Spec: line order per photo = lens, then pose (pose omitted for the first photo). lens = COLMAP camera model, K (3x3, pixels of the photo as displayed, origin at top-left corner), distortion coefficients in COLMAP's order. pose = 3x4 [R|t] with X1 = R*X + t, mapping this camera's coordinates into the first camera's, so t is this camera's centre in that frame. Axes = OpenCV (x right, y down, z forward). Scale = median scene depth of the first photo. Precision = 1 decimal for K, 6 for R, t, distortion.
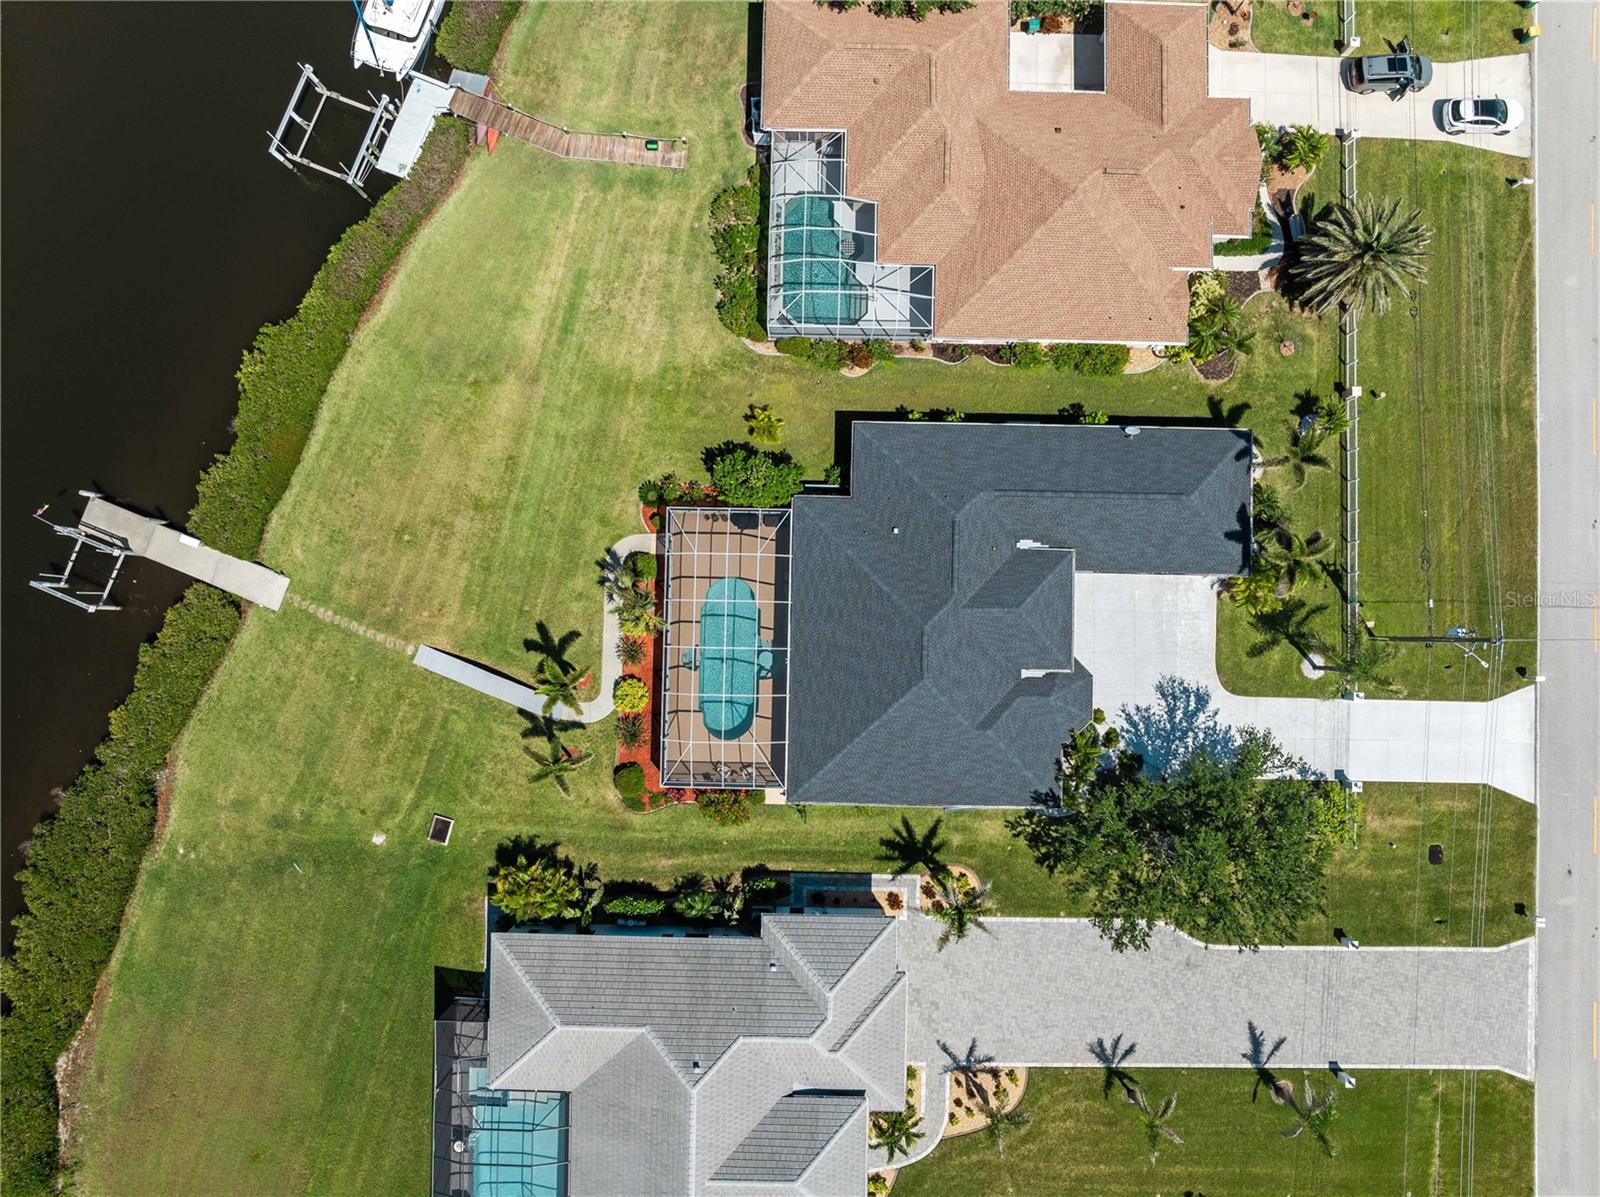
lens RADIAL K [[1123.4, 0, 805.2], [0, 1123.4, 595.6], [0, 0, 1]] dist [-0.036740, -0.002849]
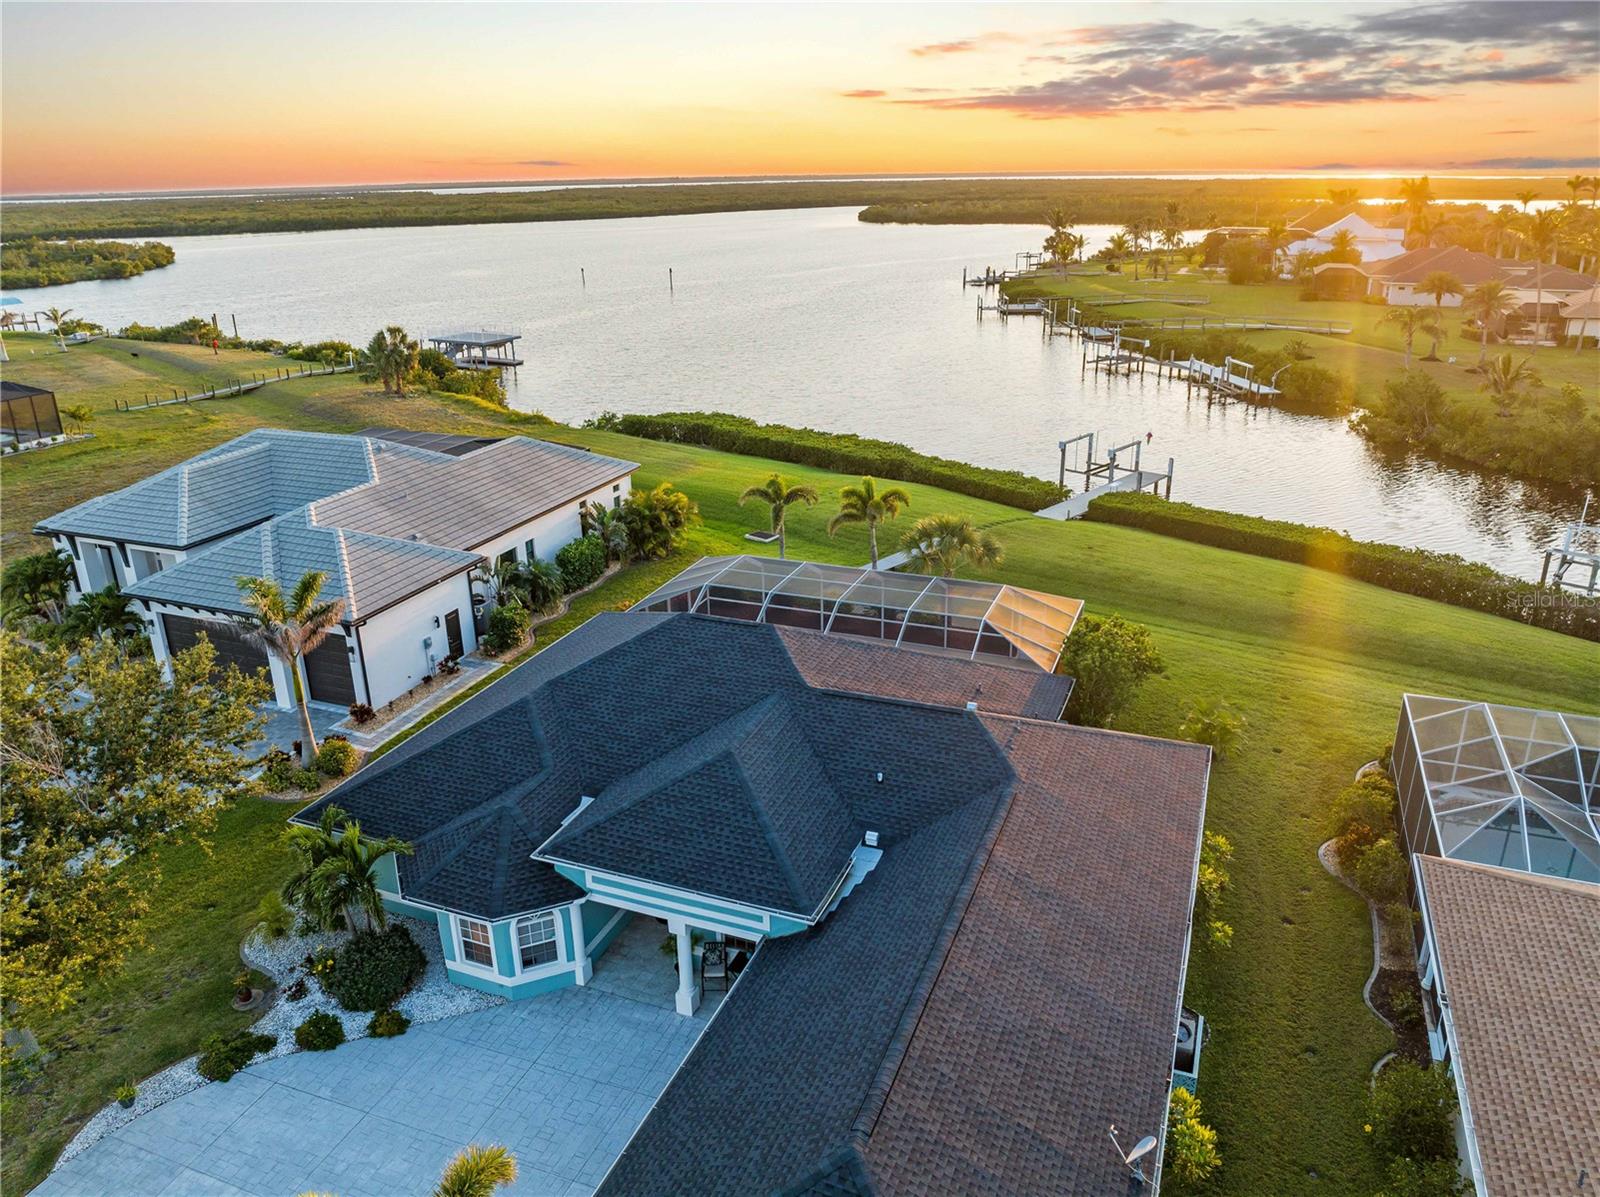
lens RADIAL K [[1123.4, 0, 805.2], [0, 1123.4, 595.6], [0, 0, 1]] dist [-0.036740, -0.002849]
pose [[-0.347135, 0.340872, -0.873672, 0.494524], [-0.936360, -0.074101, 0.343132, -0.146881], [0.052224, 0.937185, 0.344902, 0.736840]]
